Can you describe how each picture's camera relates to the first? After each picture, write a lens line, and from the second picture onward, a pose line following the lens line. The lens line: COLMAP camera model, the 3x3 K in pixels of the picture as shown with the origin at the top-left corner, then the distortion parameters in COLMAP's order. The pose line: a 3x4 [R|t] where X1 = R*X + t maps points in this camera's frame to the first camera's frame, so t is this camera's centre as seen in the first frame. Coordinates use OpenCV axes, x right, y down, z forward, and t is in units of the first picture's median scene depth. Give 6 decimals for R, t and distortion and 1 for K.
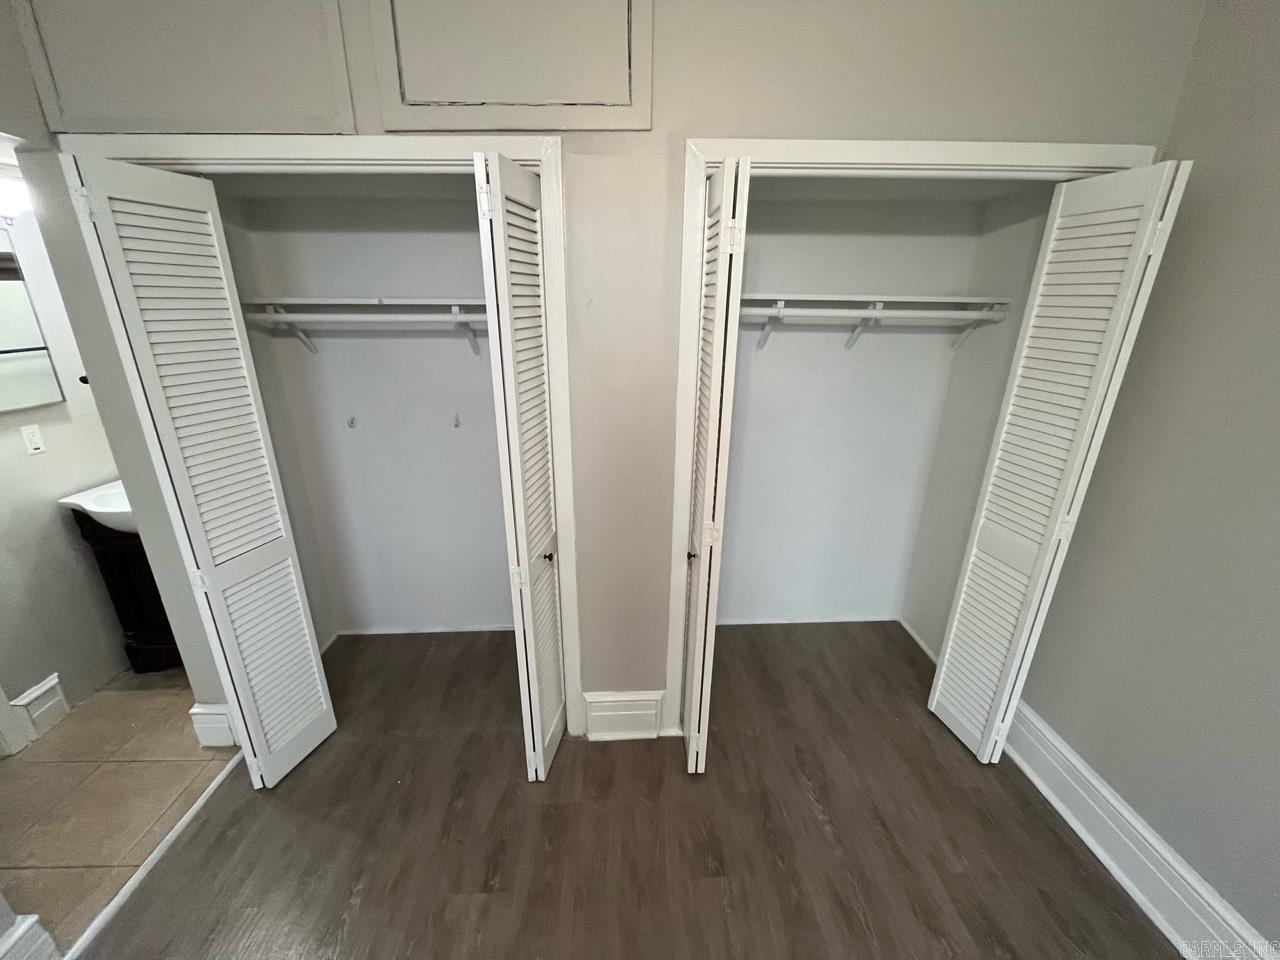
lens RADIAL K [[513.3, 0, 637.6], [0, 513.3, 480.5], [0, 0, 1]] dist [-0.007247, -0.000300]
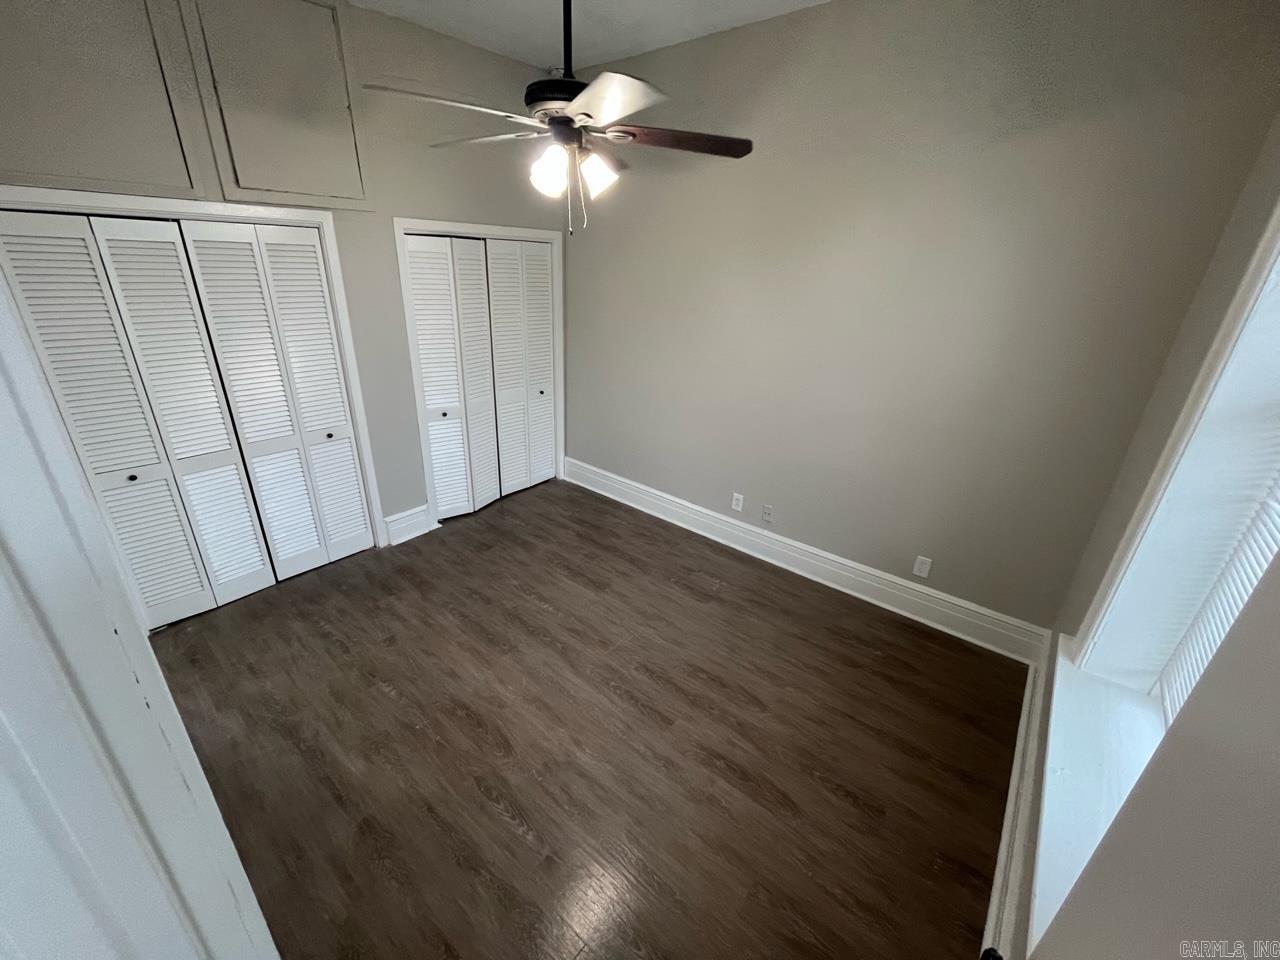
lens RADIAL K [[513.3, 0, 637.6], [0, 513.3, 480.5], [0, 0, 1]] dist [-0.007247, -0.000300]
pose [[0.669388, -0.265824, 0.693727, -0.933964], [0.207780, 0.963516, 0.168711, 0.229811], [-0.713265, 0.031210, 0.700199, -1.119502]]
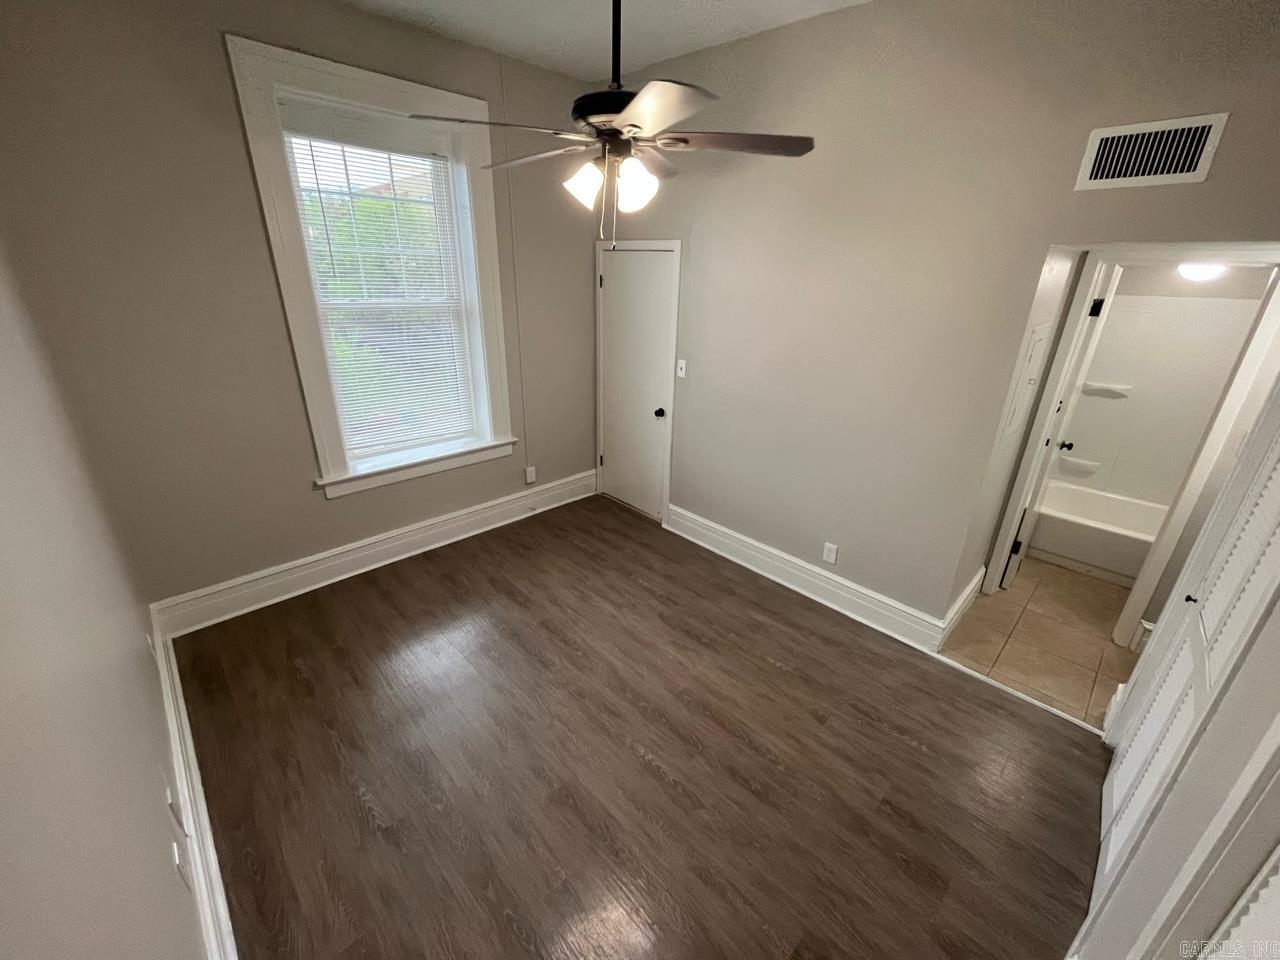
lens RADIAL K [[513.3, 0, 637.6], [0, 513.3, 480.5], [0, 0, 1]] dist [-0.007247, -0.000300]
pose [[-0.739675, 0.232529, -0.631516, 0.816550], [-0.246735, 0.779355, 0.575958, -0.446298], [0.626102, 0.581838, -0.519096, 0.807027]]
